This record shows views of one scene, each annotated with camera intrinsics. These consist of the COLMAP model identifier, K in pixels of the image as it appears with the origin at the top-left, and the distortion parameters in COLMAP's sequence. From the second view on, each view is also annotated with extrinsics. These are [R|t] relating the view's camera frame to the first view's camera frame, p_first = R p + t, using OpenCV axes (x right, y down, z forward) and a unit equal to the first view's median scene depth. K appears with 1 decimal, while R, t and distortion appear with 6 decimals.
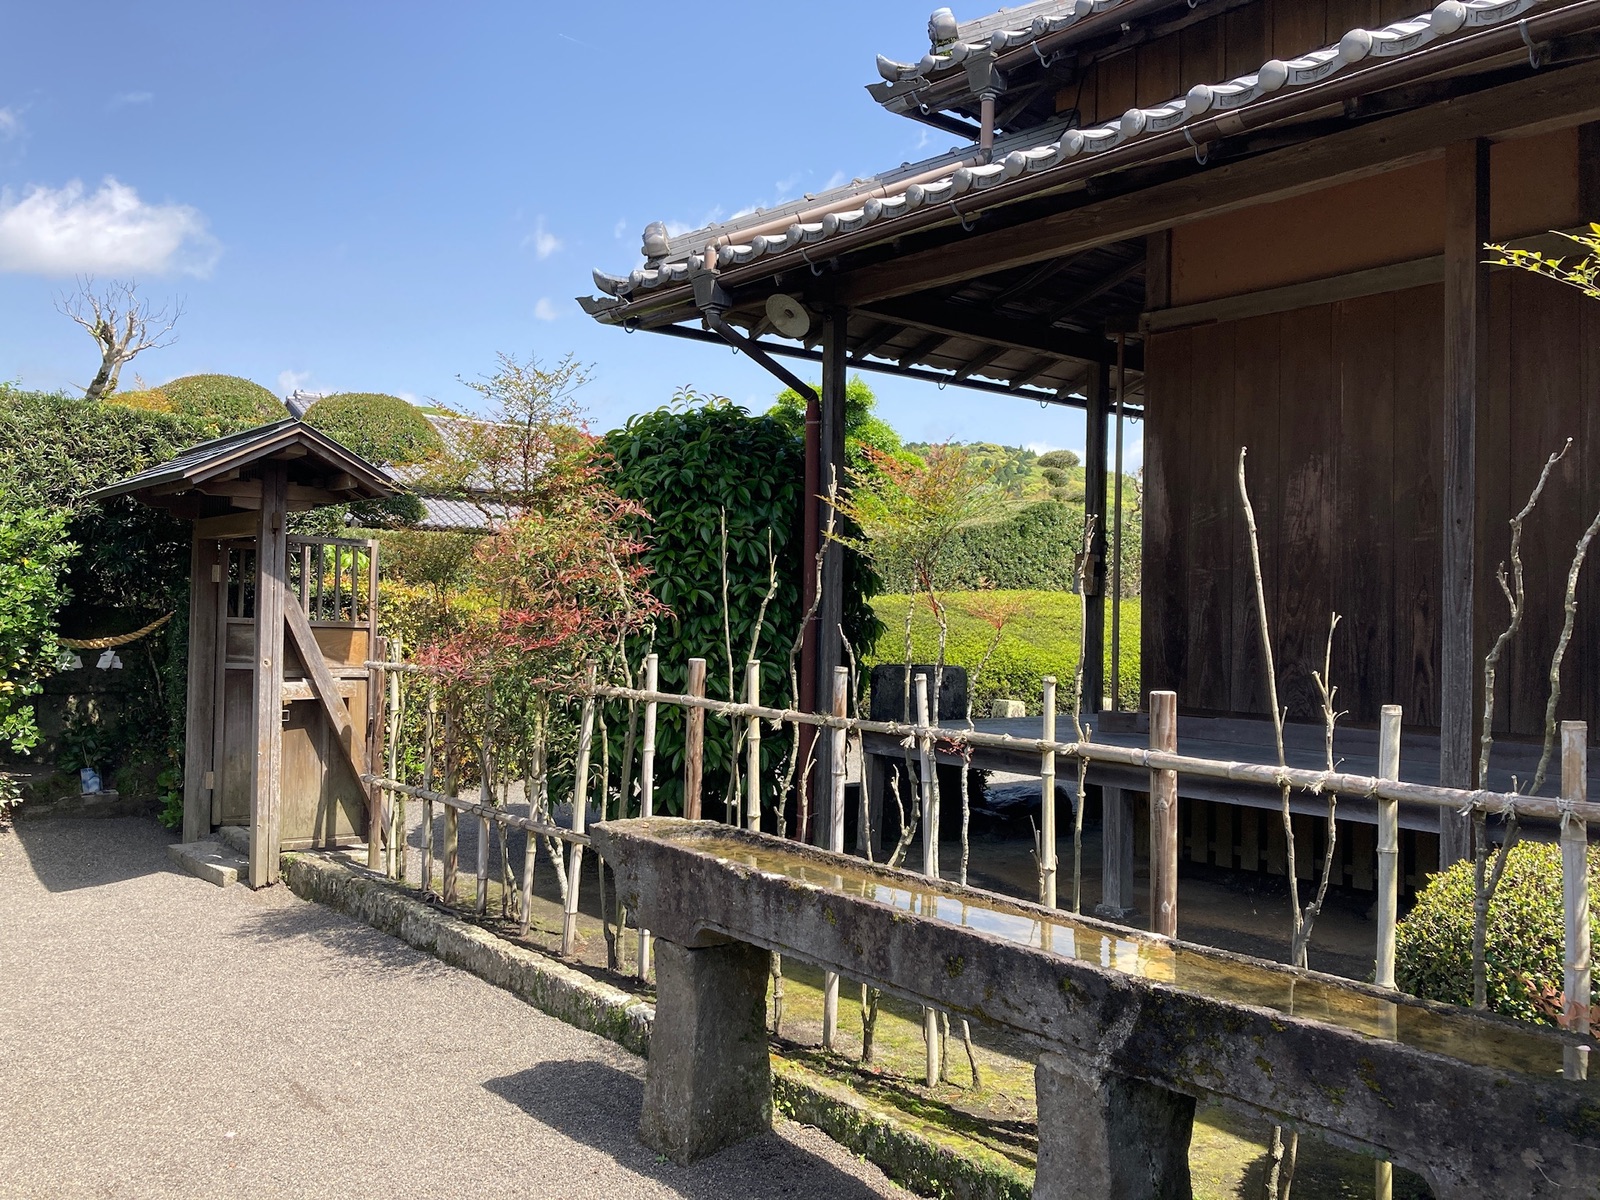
lens RADIAL K [[1317.9, 0, 800.0], [0, 1317.9, 600.0], [0, 0, 1]] dist [-0.005713, 0.111209]
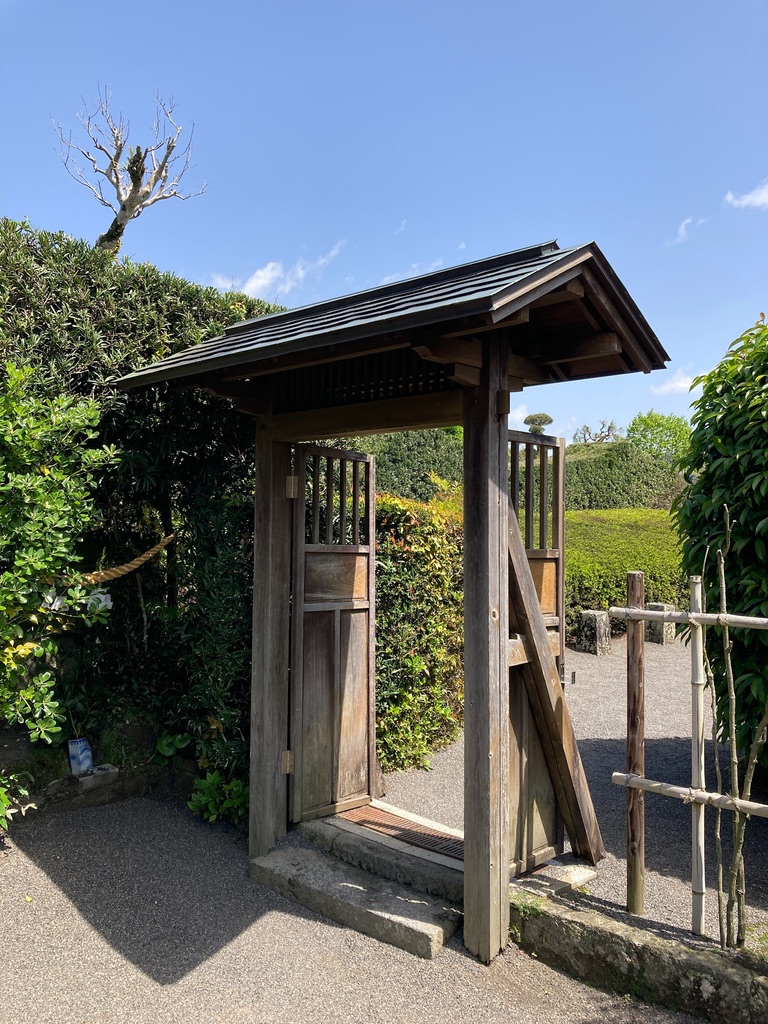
lens RADIAL K [[817.6, 0, 384.0], [0, 817.6, 512.0], [0, 0, 1]] dist [0.028370, -0.000010]
pose [[0.989360, -0.010180, 0.145129, -0.458771], [0.011298, 0.999912, -0.006884, -0.001937], [-0.145046, 0.008451, 0.989389, 0.531470]]
